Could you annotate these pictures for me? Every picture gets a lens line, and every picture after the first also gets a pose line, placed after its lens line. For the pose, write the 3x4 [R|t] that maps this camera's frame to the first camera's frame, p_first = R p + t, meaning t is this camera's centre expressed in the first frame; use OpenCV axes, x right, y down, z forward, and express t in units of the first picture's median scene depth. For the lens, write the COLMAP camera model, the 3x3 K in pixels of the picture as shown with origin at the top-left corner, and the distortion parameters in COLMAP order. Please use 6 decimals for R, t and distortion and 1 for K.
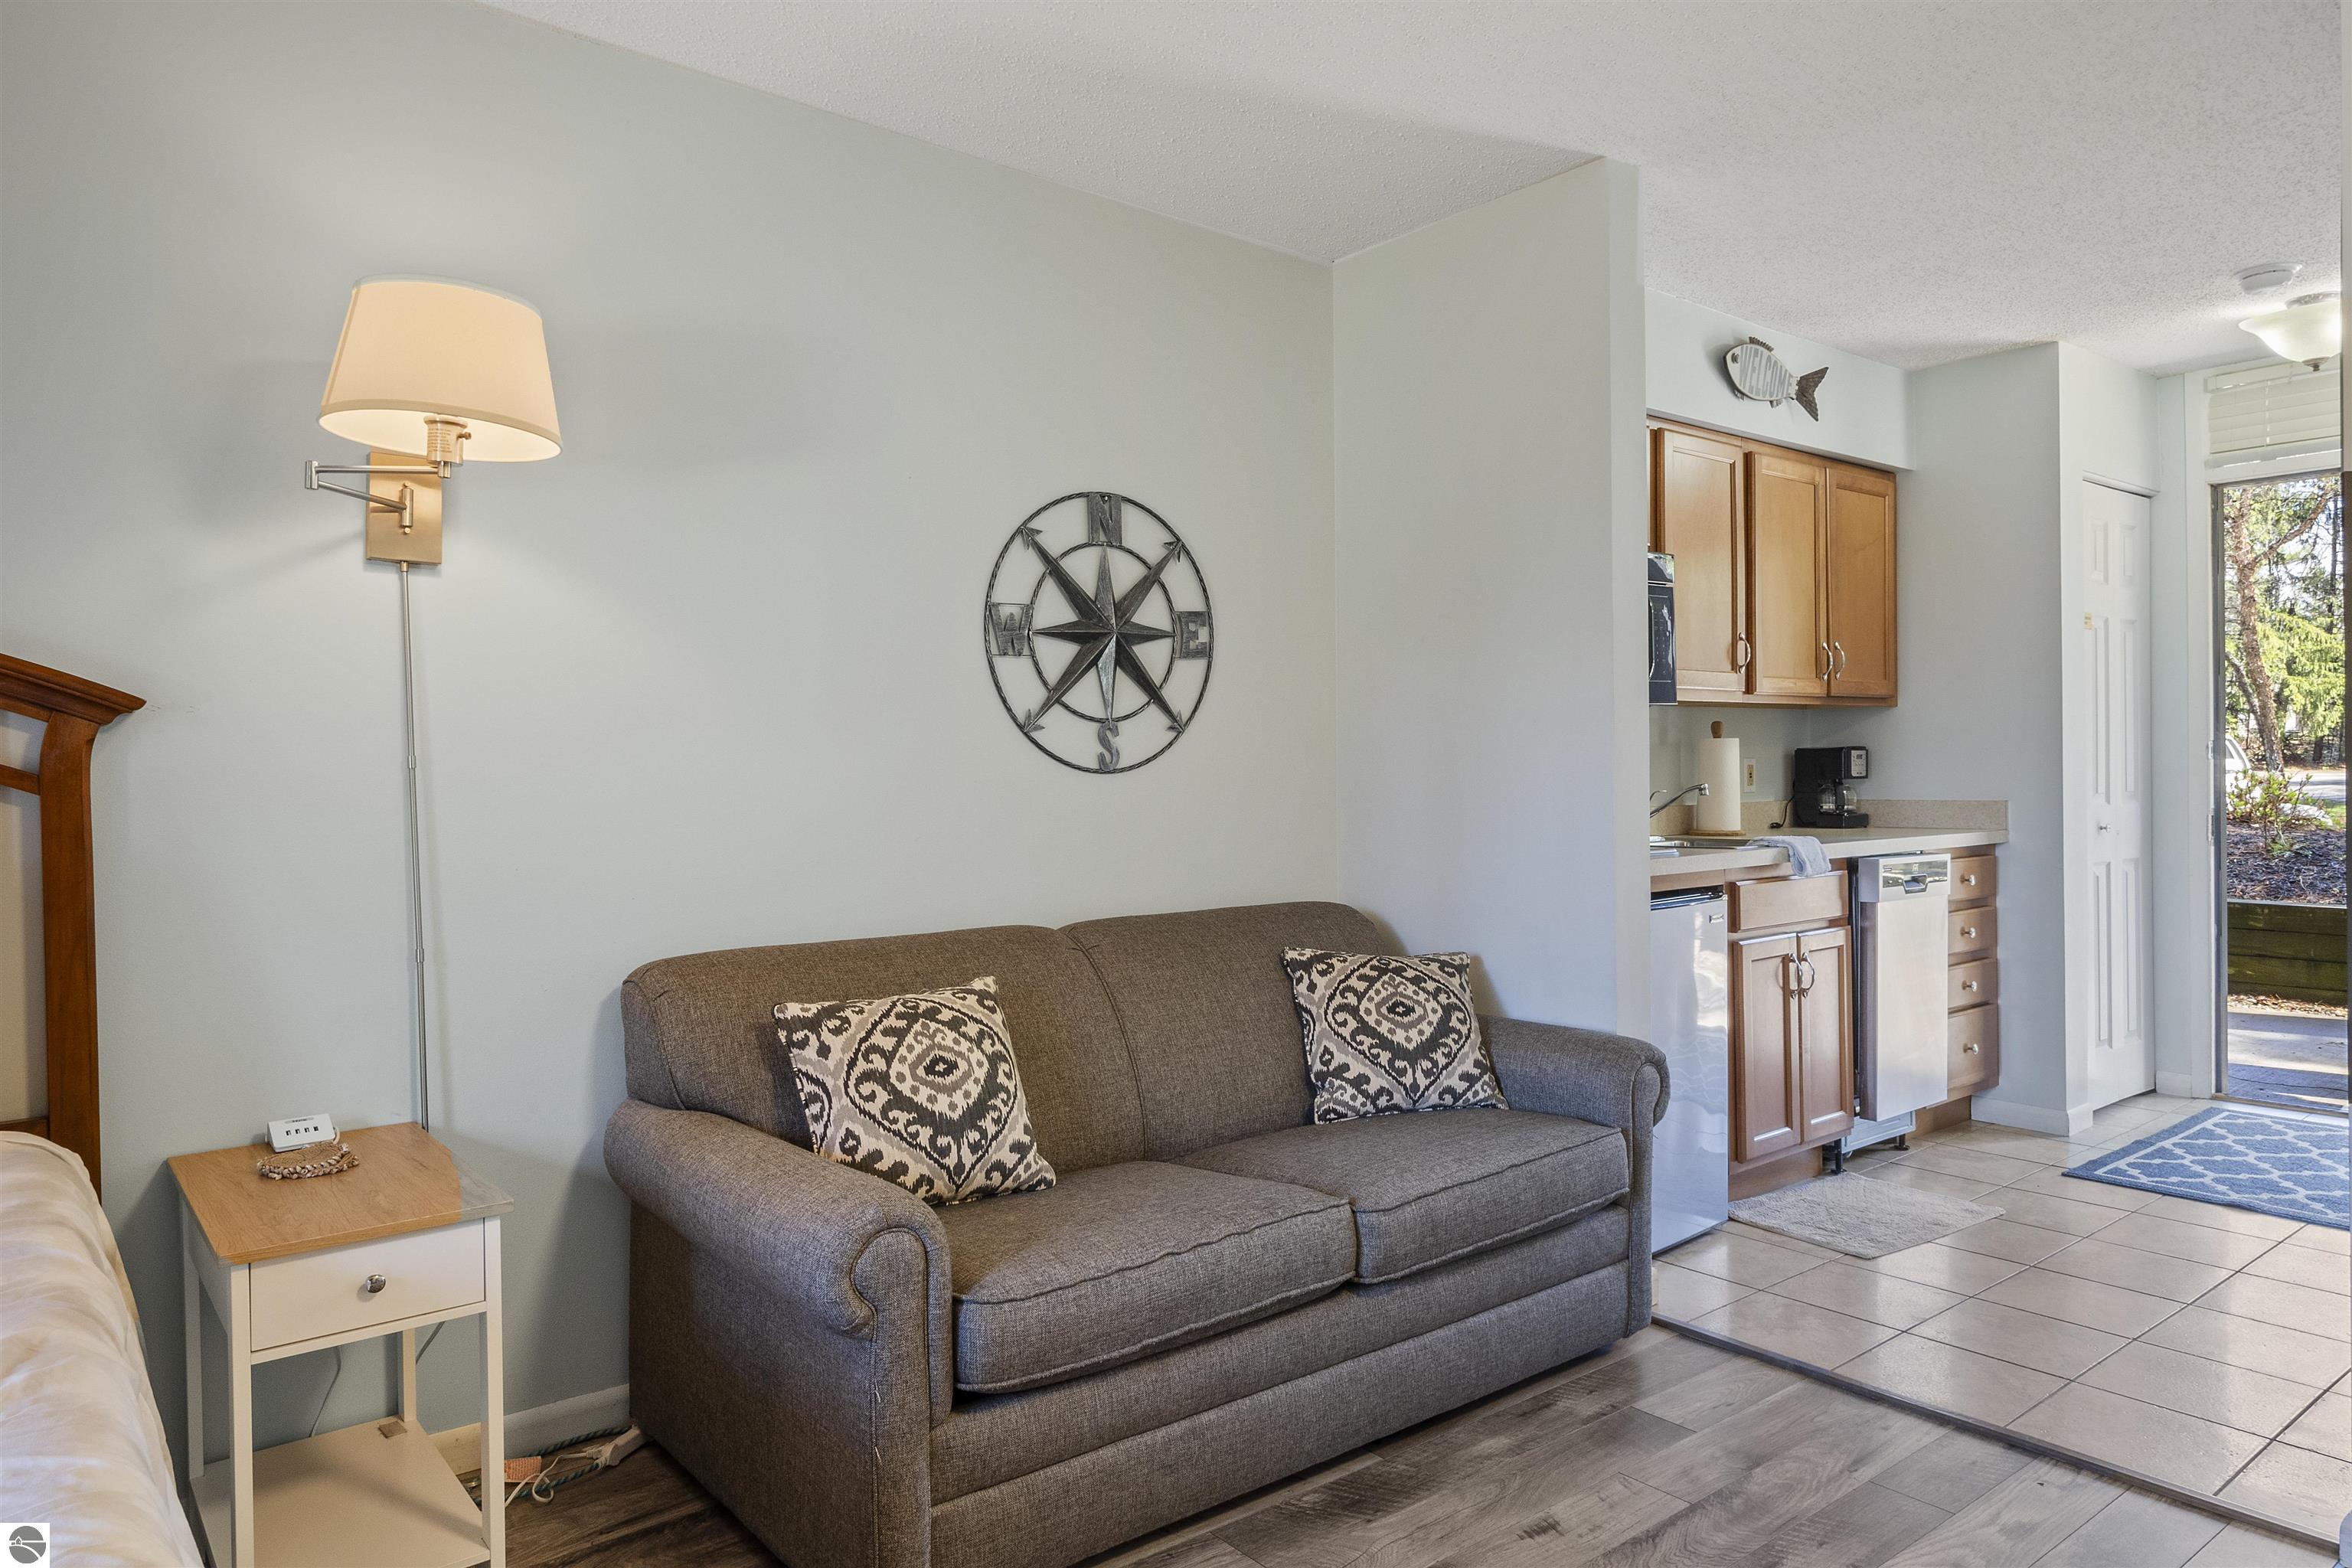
lens RADIAL K [[1577.3, 0, 1177.7], [0, 1577.3, 766.3], [0, 0, 1]] dist [0.029170, 0.000260]
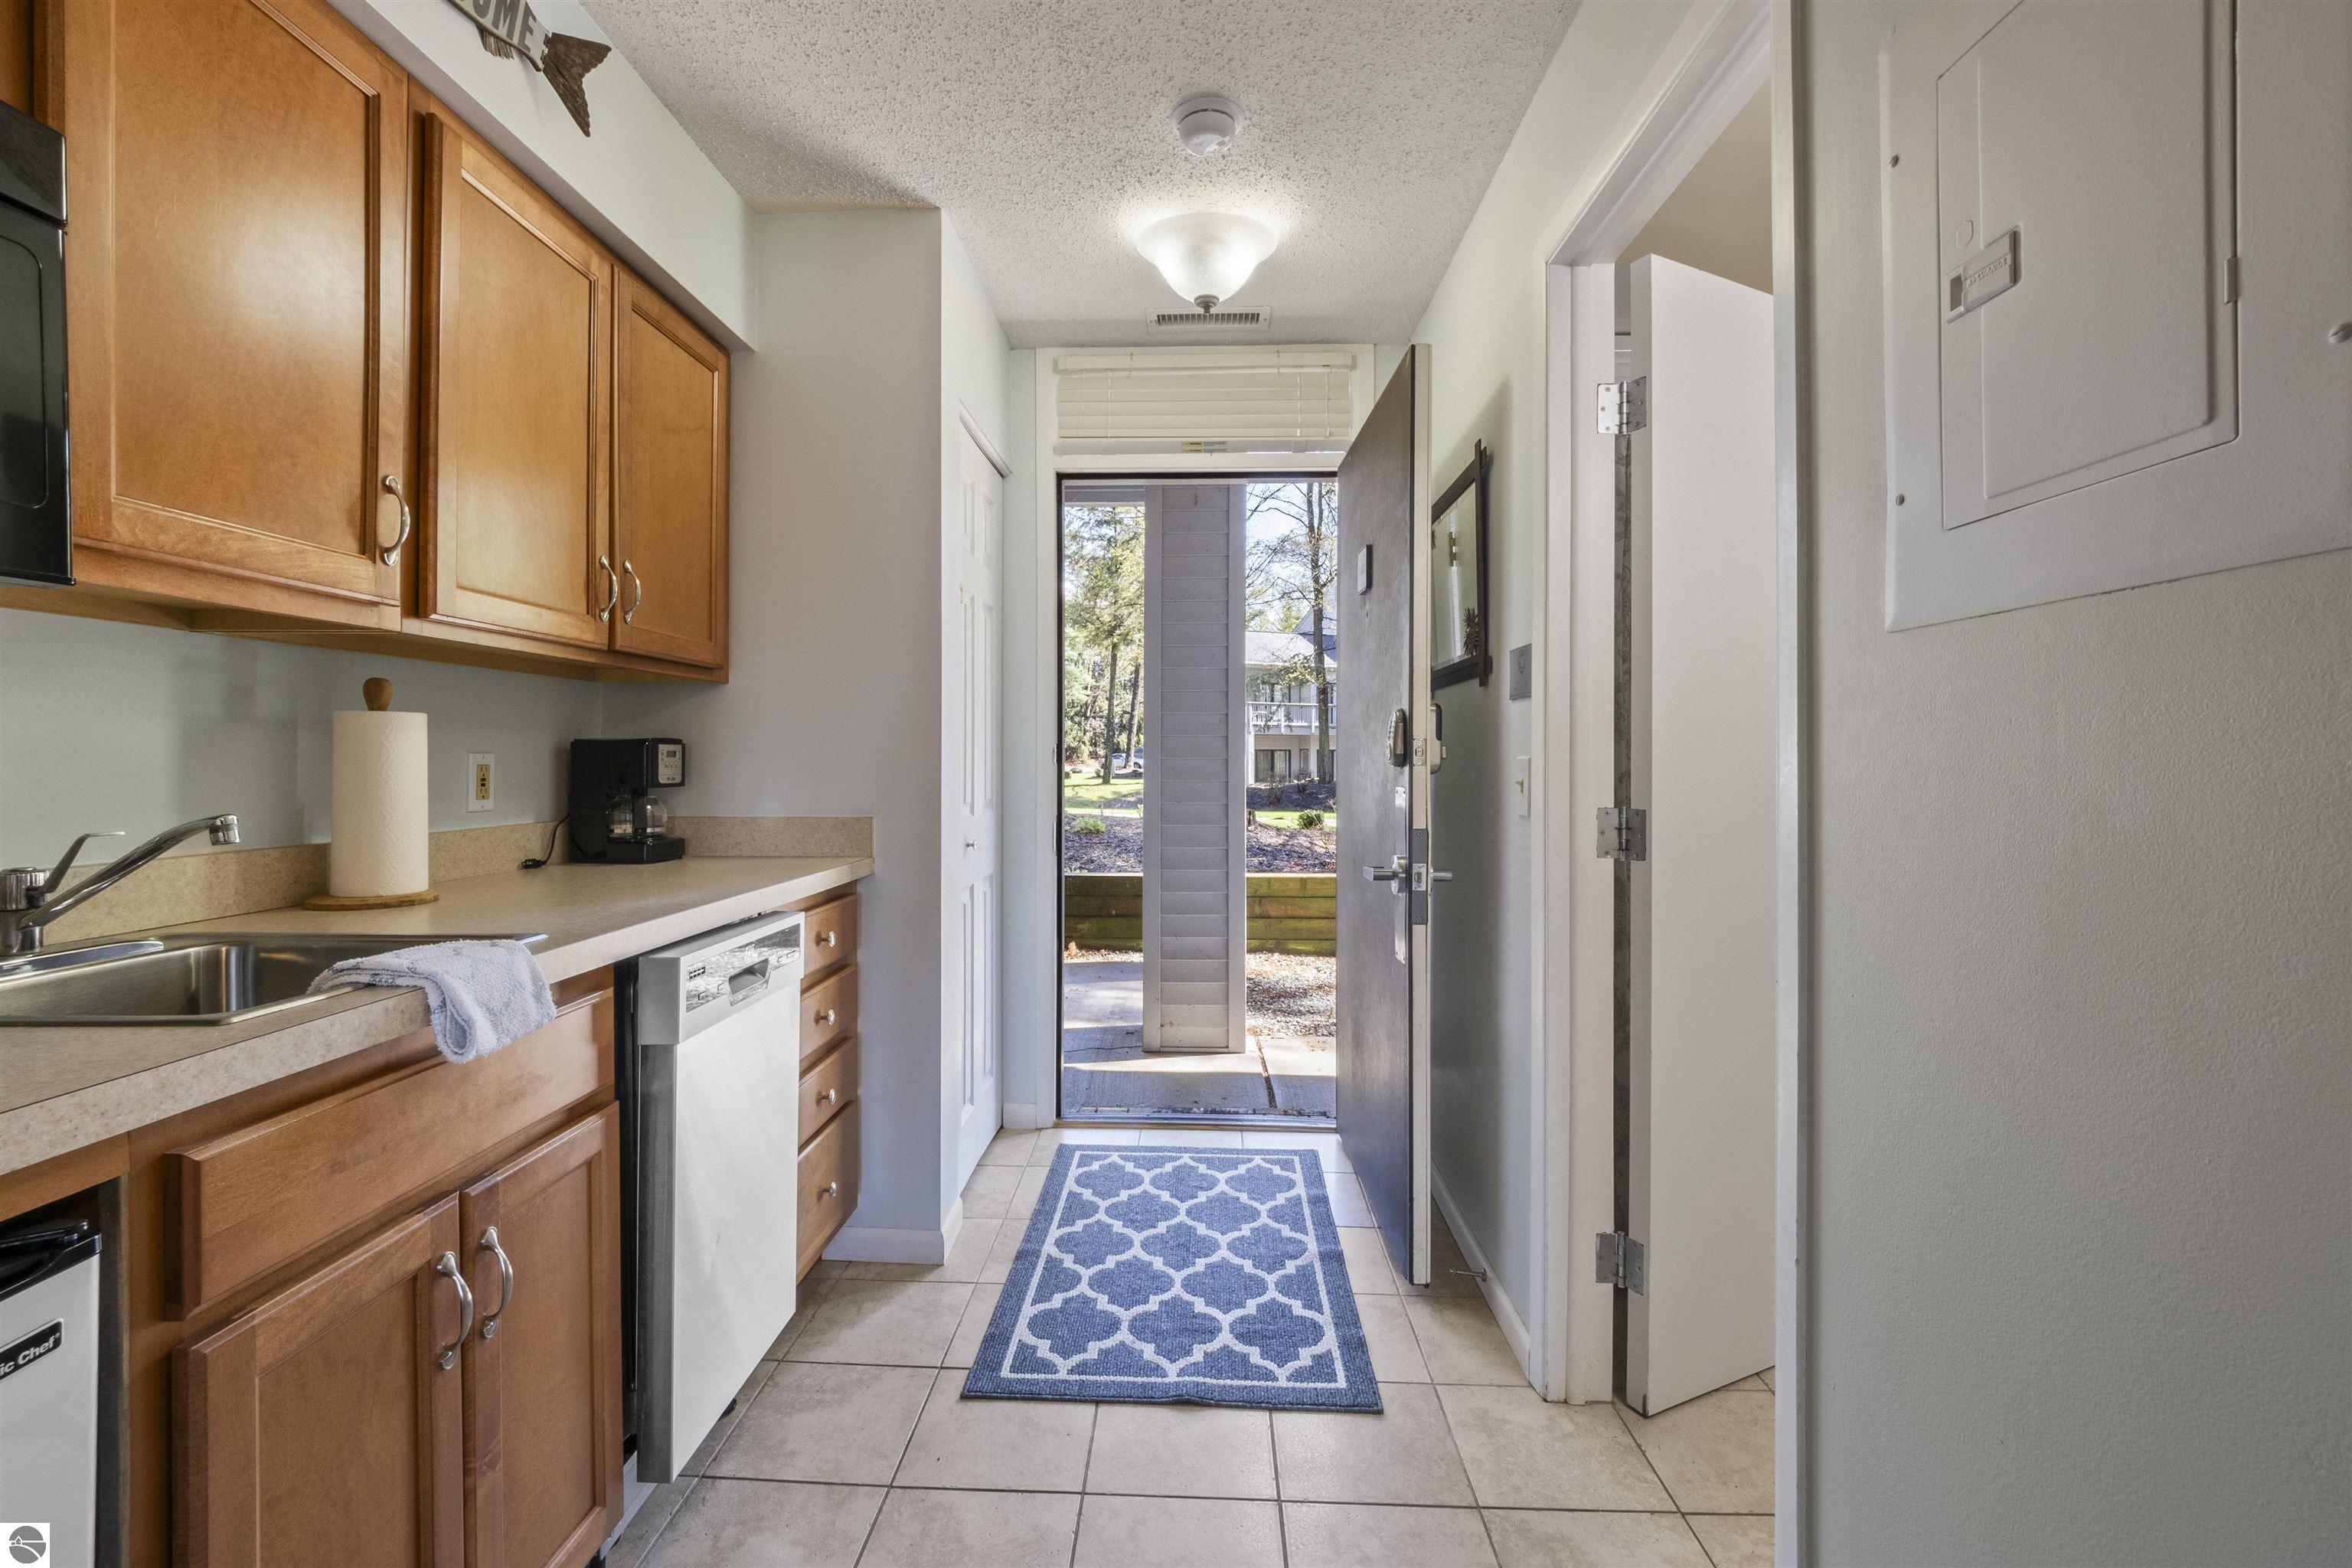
lens RADIAL K [[999.9, 0, 1169.4], [0, 999.9, 758.5], [0, 0, 1]] dist [-0.003479, -0.007690]
pose [[0.673155, 0.013733, 0.739374, 0.277664], [-0.008564, 0.999905, -0.010775, -0.001537], [-0.739452, 0.000921, 0.673209, 0.599499]]
